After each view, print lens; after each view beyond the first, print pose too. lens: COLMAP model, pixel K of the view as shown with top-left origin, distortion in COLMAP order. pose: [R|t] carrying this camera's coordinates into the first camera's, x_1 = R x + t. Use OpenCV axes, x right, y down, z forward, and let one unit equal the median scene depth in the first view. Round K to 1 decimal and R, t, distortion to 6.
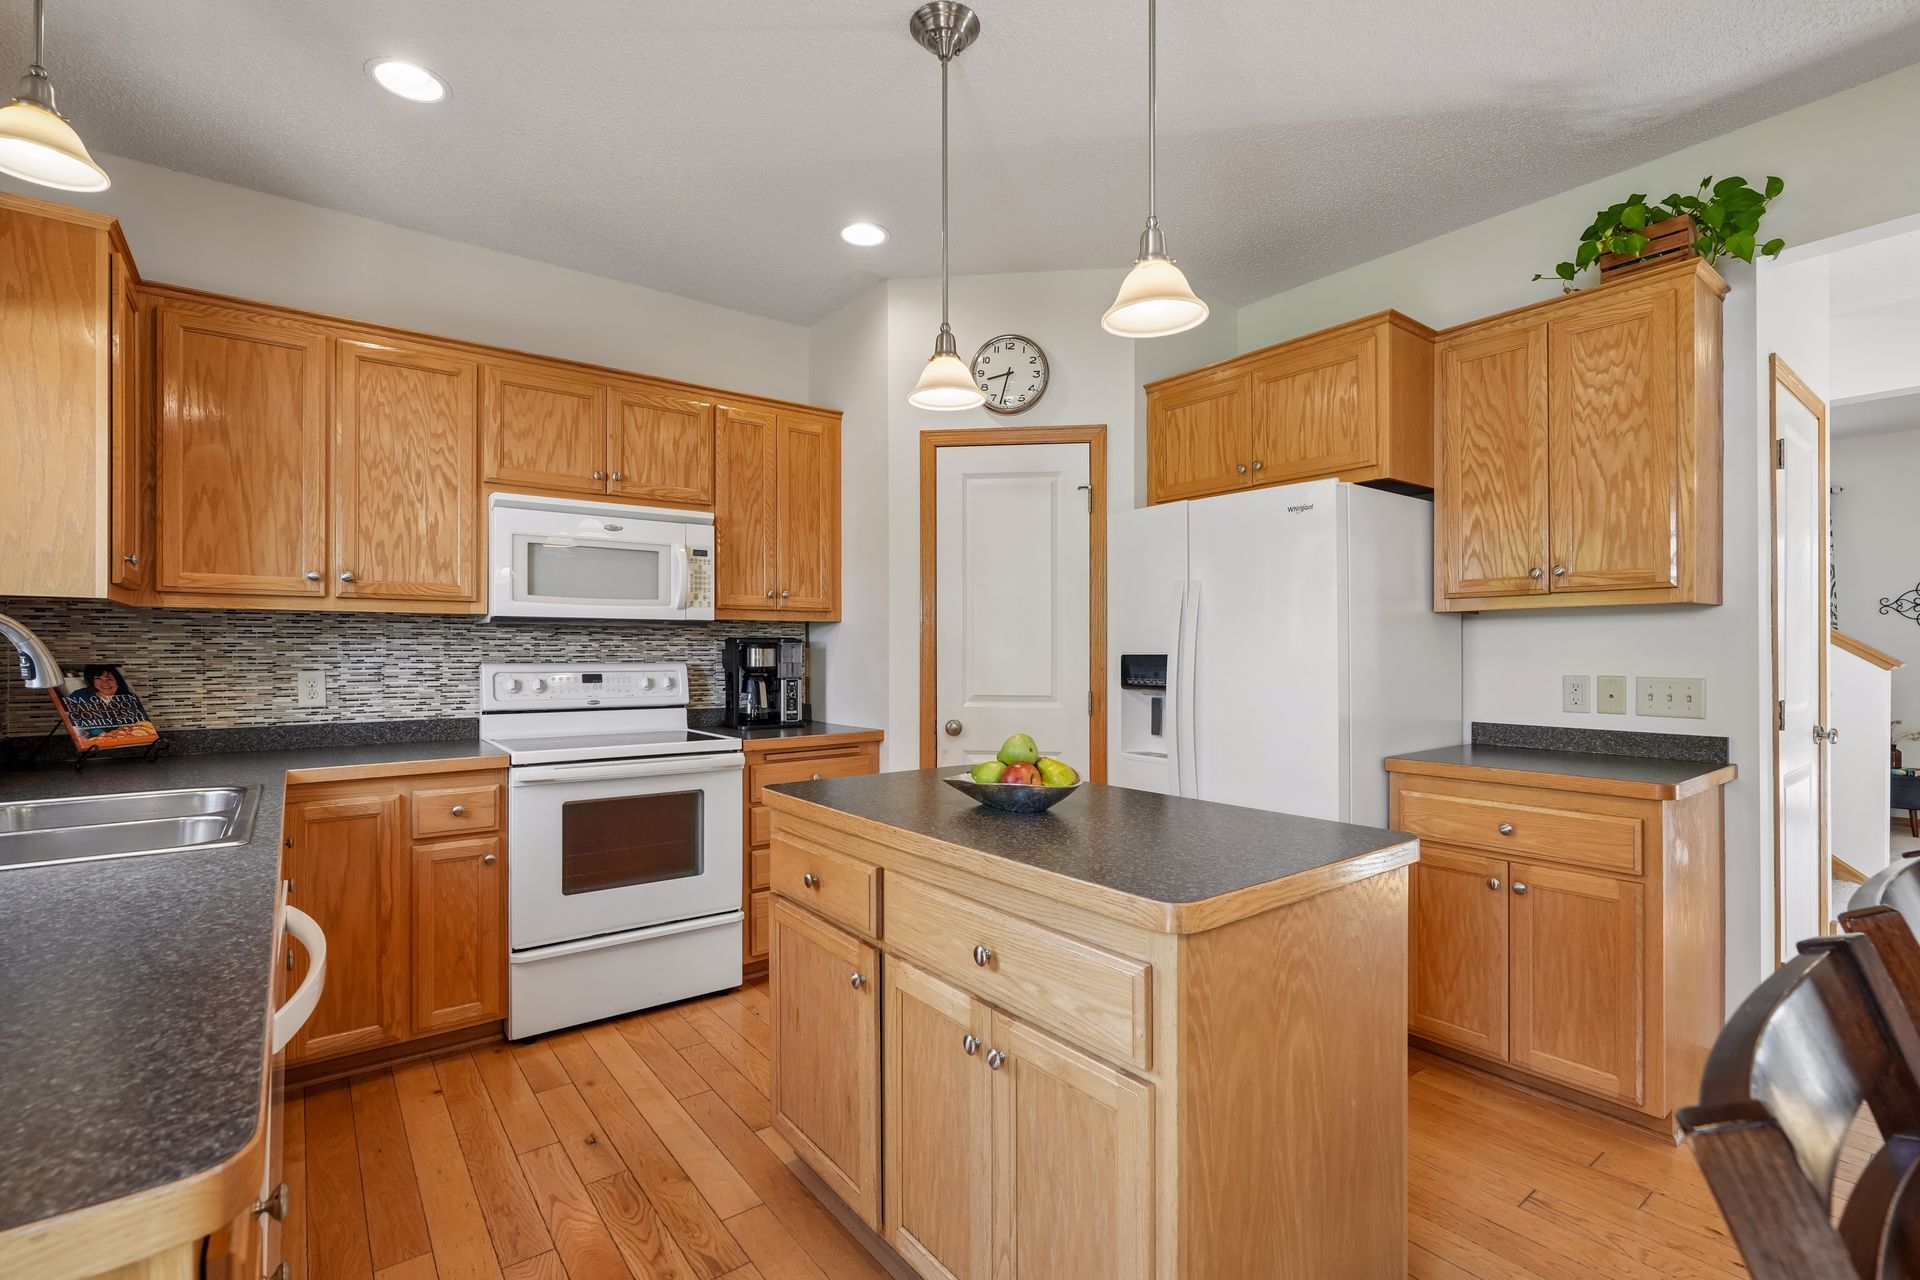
lens RADIAL K [[873.3, 0, 964.3], [0, 873.3, 645.3], [0, 0, 1]] dist [-0.011734, 0.007260]
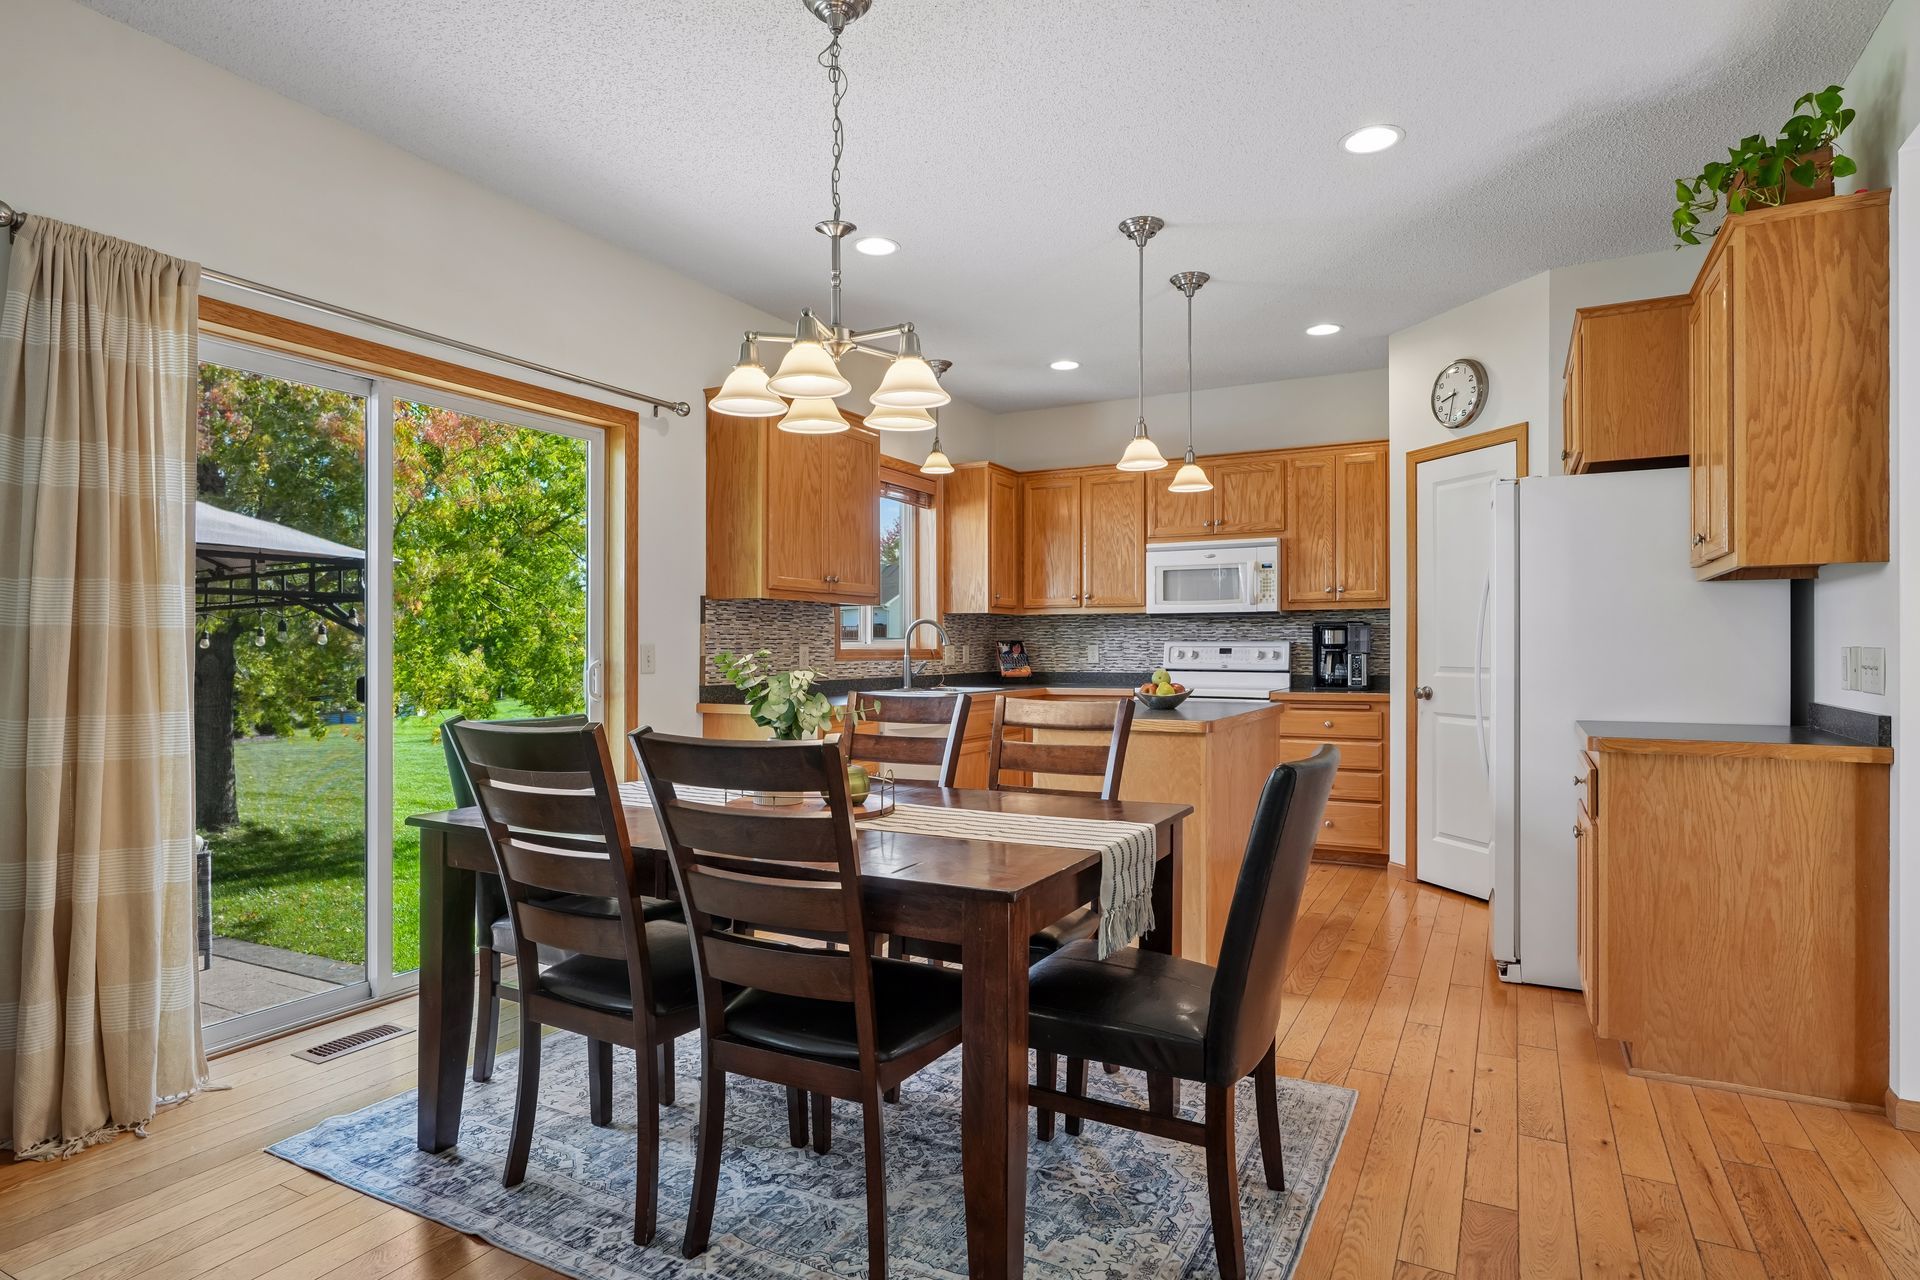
lens RADIAL K [[1034.1, 0, 956.3], [0, 1034.1, 648.2], [0, 0, 1]] dist [0.000475, 0.001110]
pose [[0.409079, 0.000352, -0.912499, 1.203439], [0.006972, 0.999970, 0.003511, 0.026334], [0.912473, -0.007799, 0.409064, -0.217746]]
